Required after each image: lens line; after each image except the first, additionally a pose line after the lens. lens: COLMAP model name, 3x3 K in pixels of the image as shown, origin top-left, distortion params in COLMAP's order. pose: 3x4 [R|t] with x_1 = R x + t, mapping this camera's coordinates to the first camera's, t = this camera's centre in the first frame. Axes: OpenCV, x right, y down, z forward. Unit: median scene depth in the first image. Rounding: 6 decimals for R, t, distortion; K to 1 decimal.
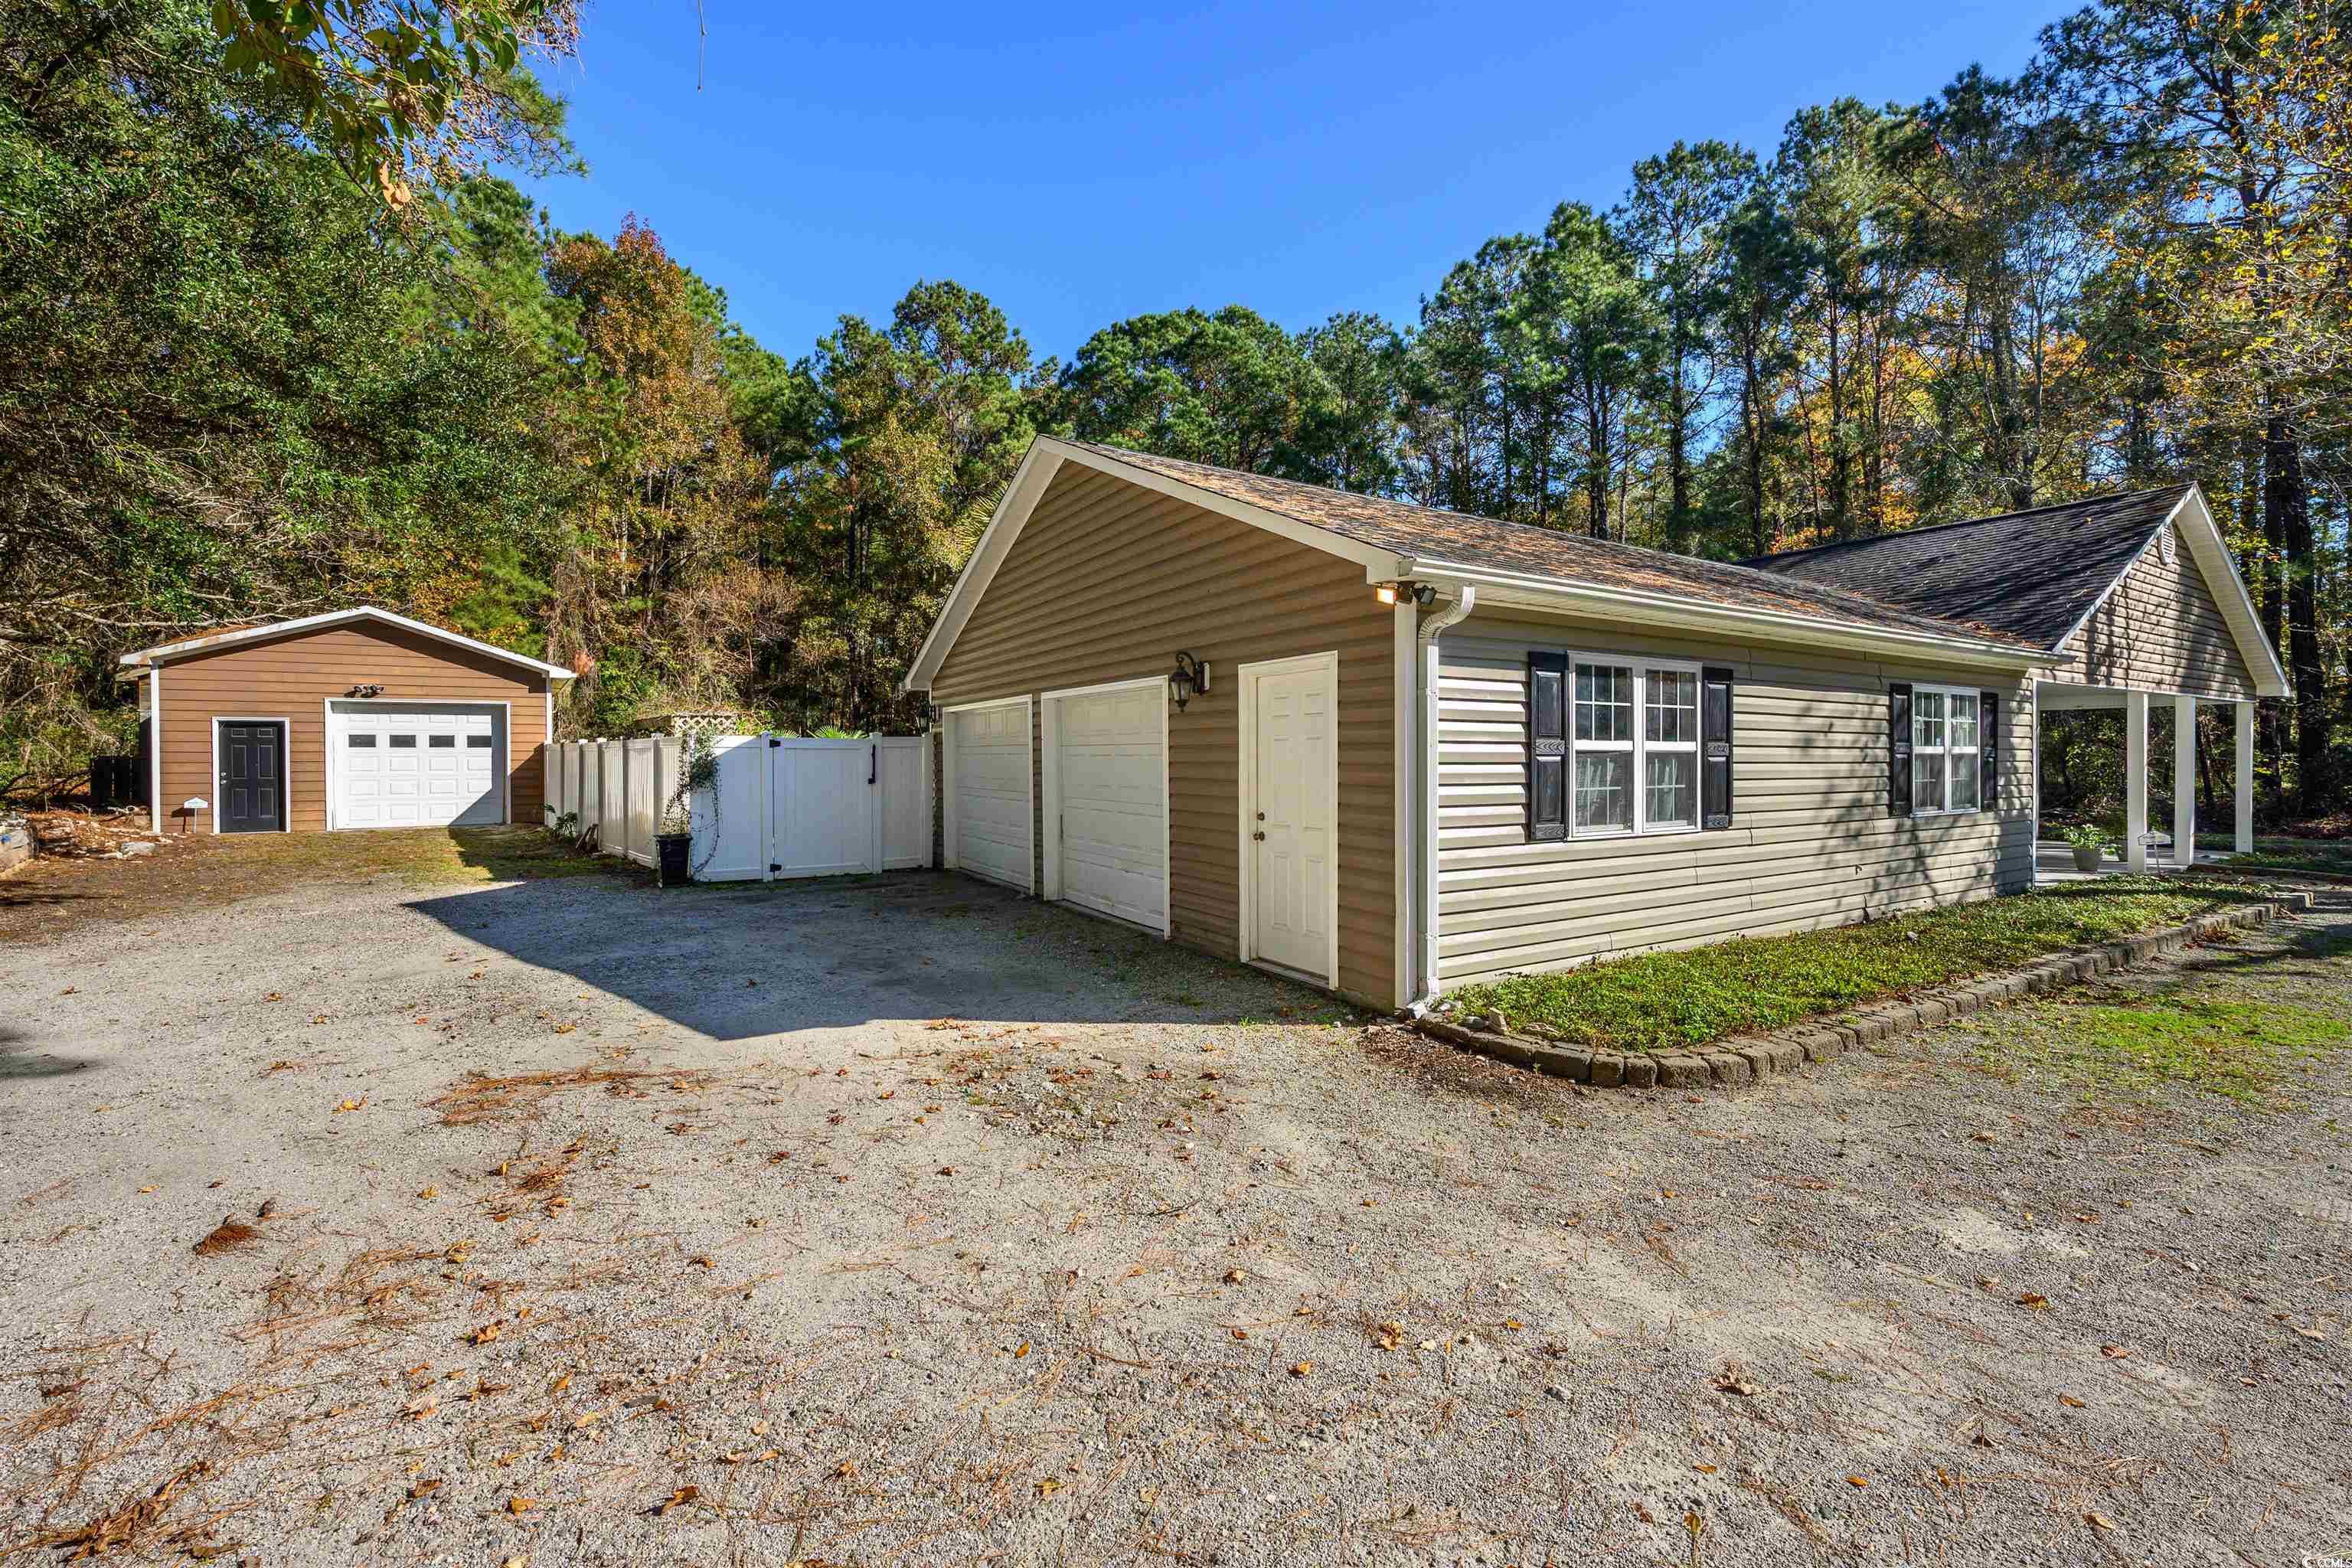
lens RADIAL K [[993.4, 0, 1233.8], [0, 993.4, 768.5], [0, 0, 1]] dist [-0.001434, -0.000299]
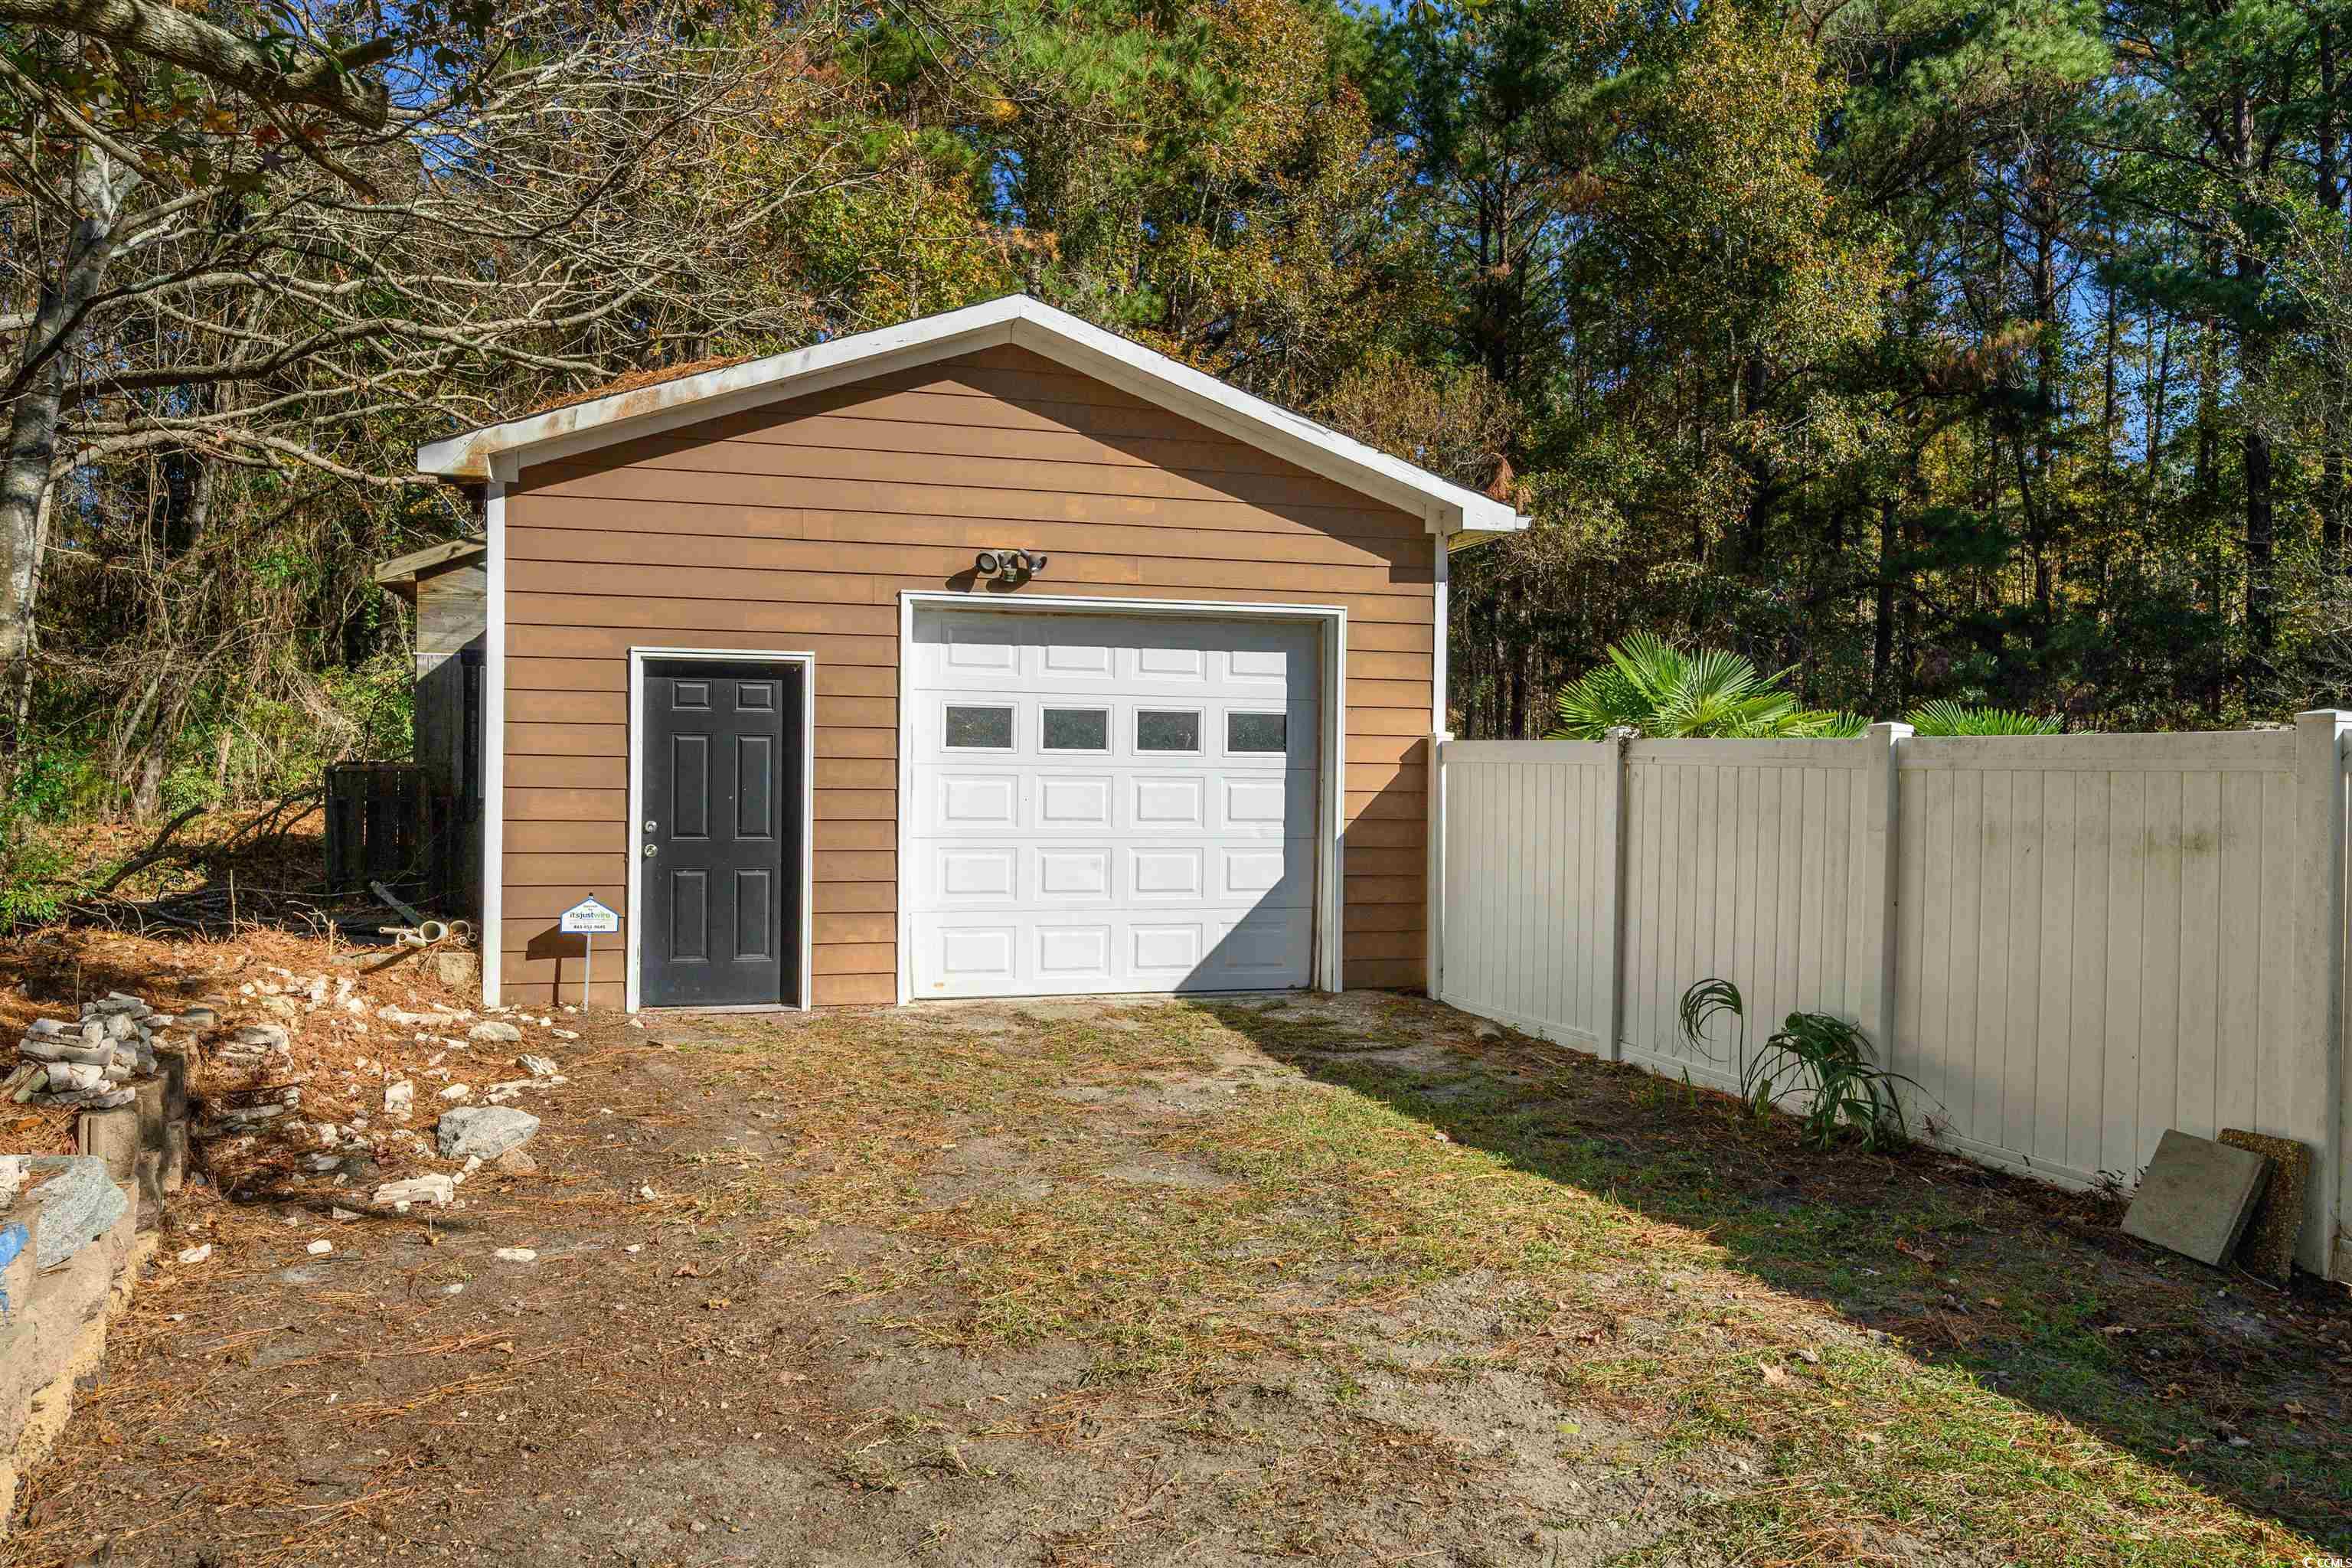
lens RADIAL K [[1490.1, 0, 1176.0], [0, 1490.1, 784.0], [0, 0, 1]] dist [0.000218, -0.000083]
pose [[0.947634, 0.016712, -0.318922, -0.659551], [-0.018296, 0.999831, -0.001972, -0.009399], [0.318835, 0.007703, 0.947779, 0.558041]]
